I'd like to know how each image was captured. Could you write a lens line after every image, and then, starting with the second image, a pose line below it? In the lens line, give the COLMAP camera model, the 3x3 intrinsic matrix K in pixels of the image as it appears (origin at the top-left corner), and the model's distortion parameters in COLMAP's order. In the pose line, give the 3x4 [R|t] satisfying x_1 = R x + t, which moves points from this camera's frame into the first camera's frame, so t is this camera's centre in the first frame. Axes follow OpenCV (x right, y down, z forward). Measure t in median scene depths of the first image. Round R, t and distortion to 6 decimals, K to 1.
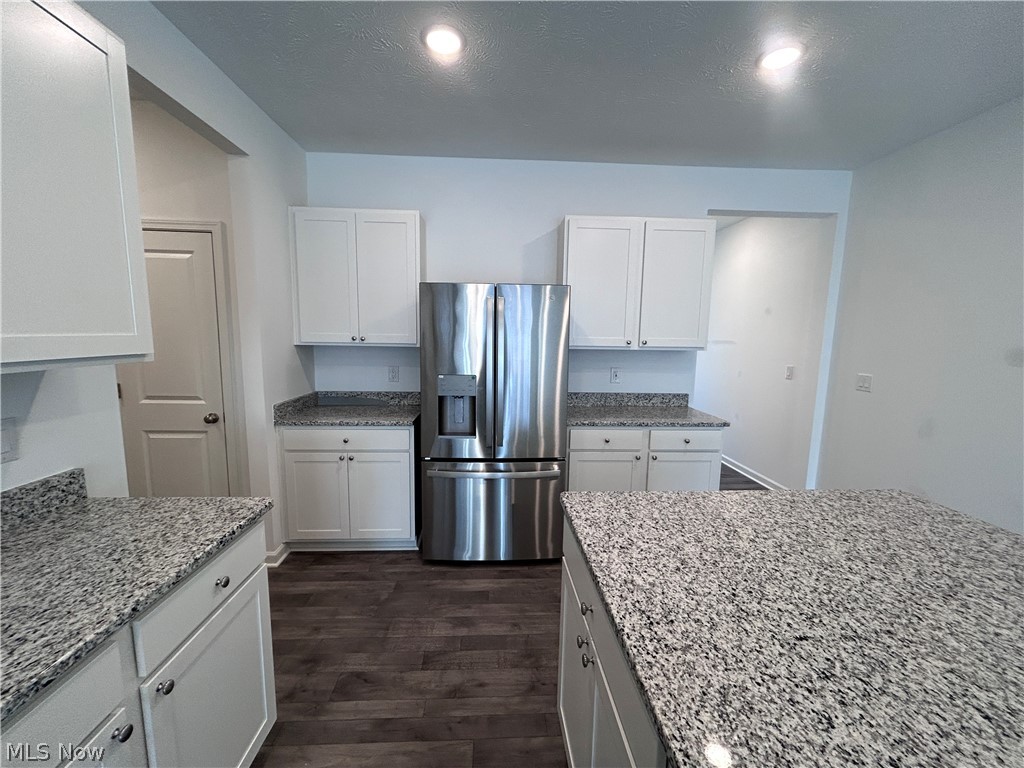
lens RADIAL K [[414.4, 0, 509.6], [0, 414.4, 385.2], [0, 0, 1]] dist [-0.000865, 0.000027]
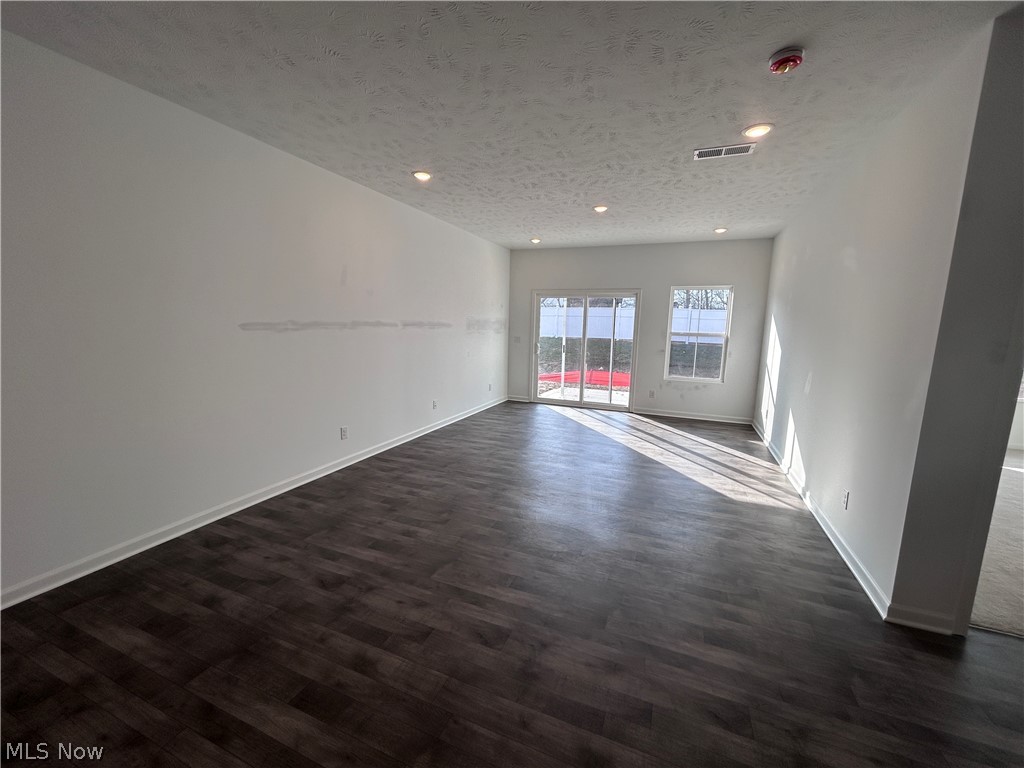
lens RADIAL K [[414.4, 0, 509.6], [0, 414.4, 385.2], [0, 0, 1]] dist [-0.000865, 0.000027]
pose [[-0.904069, -0.100440, 0.415416, -0.816940], [0.020305, 0.960801, 0.276493, -0.231600], [-0.426903, 0.258404, -0.866592, 1.772716]]
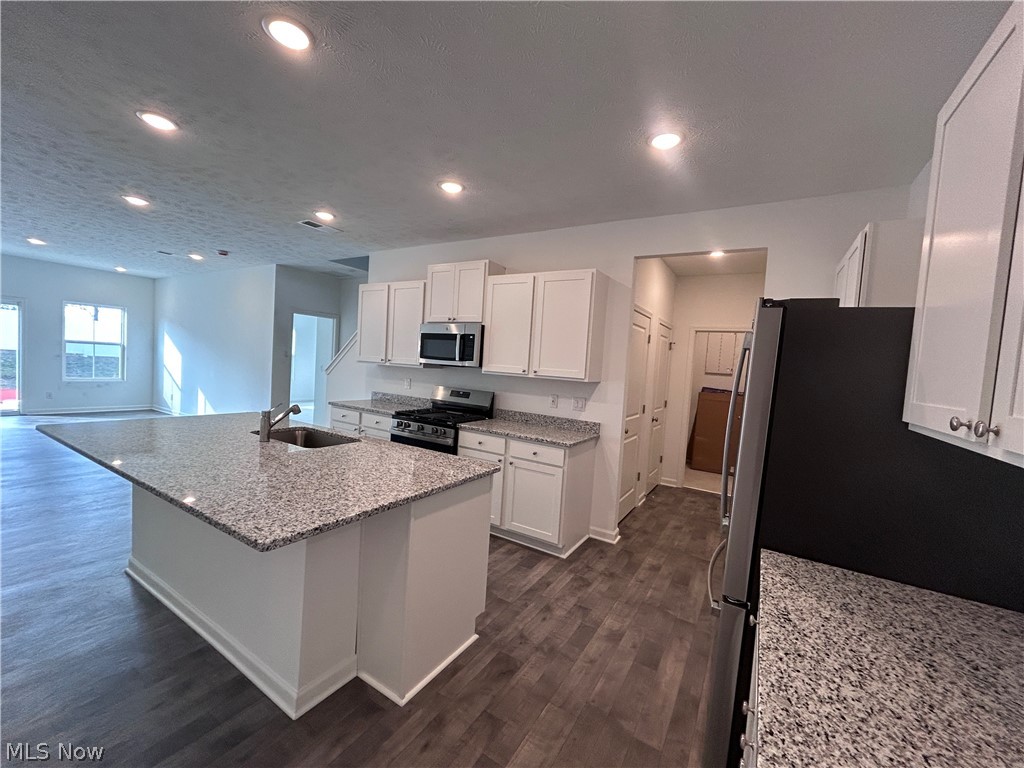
lens RADIAL K [[410.0, 0, 513.0], [0, 410.0, 386.4], [0, 0, 1]] dist [-0.000473, -0.000124]
pose [[-0.556290, -0.003282, -0.830981, 1.144458], [-0.180745, 0.976529, 0.117141, -0.183911], [0.811093, 0.215360, -0.543827, 1.503880]]
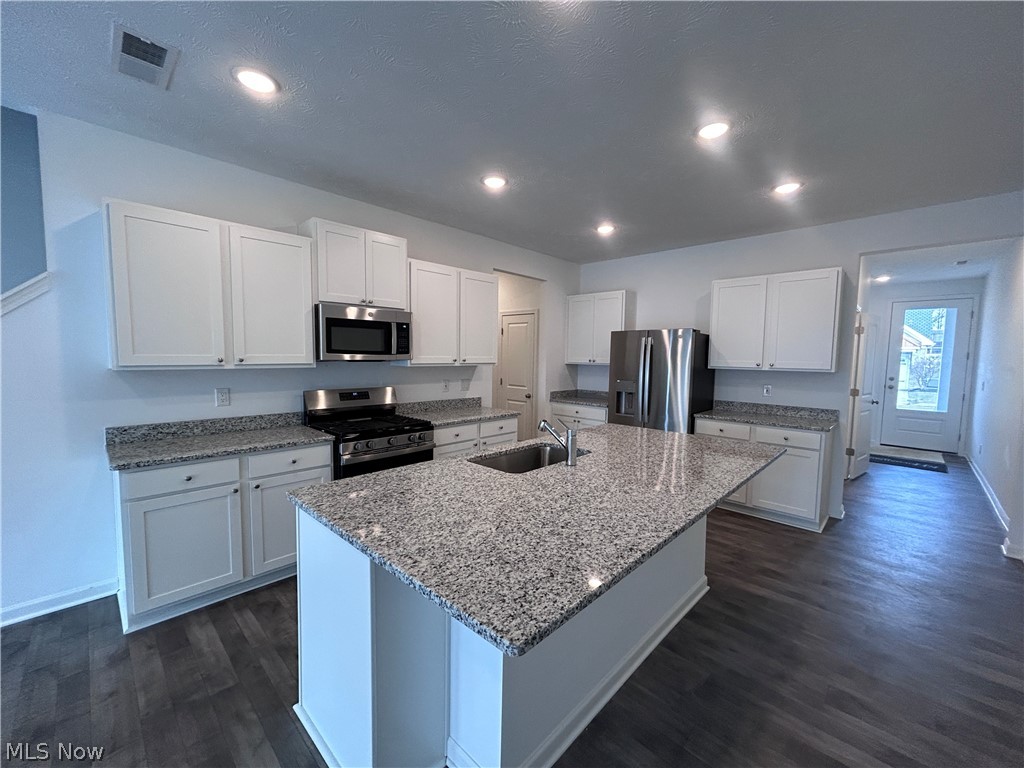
lens RADIAL K [[414.4, 0, 509.6], [0, 414.4, 385.2], [0, 0, 1]] dist [-0.000865, 0.000027]
pose [[0.684533, 0.047310, -0.727446, 1.209198], [-0.097105, 0.994917, -0.026672, 0.135333], [0.722486, 0.088897, 0.685647, -0.883987]]
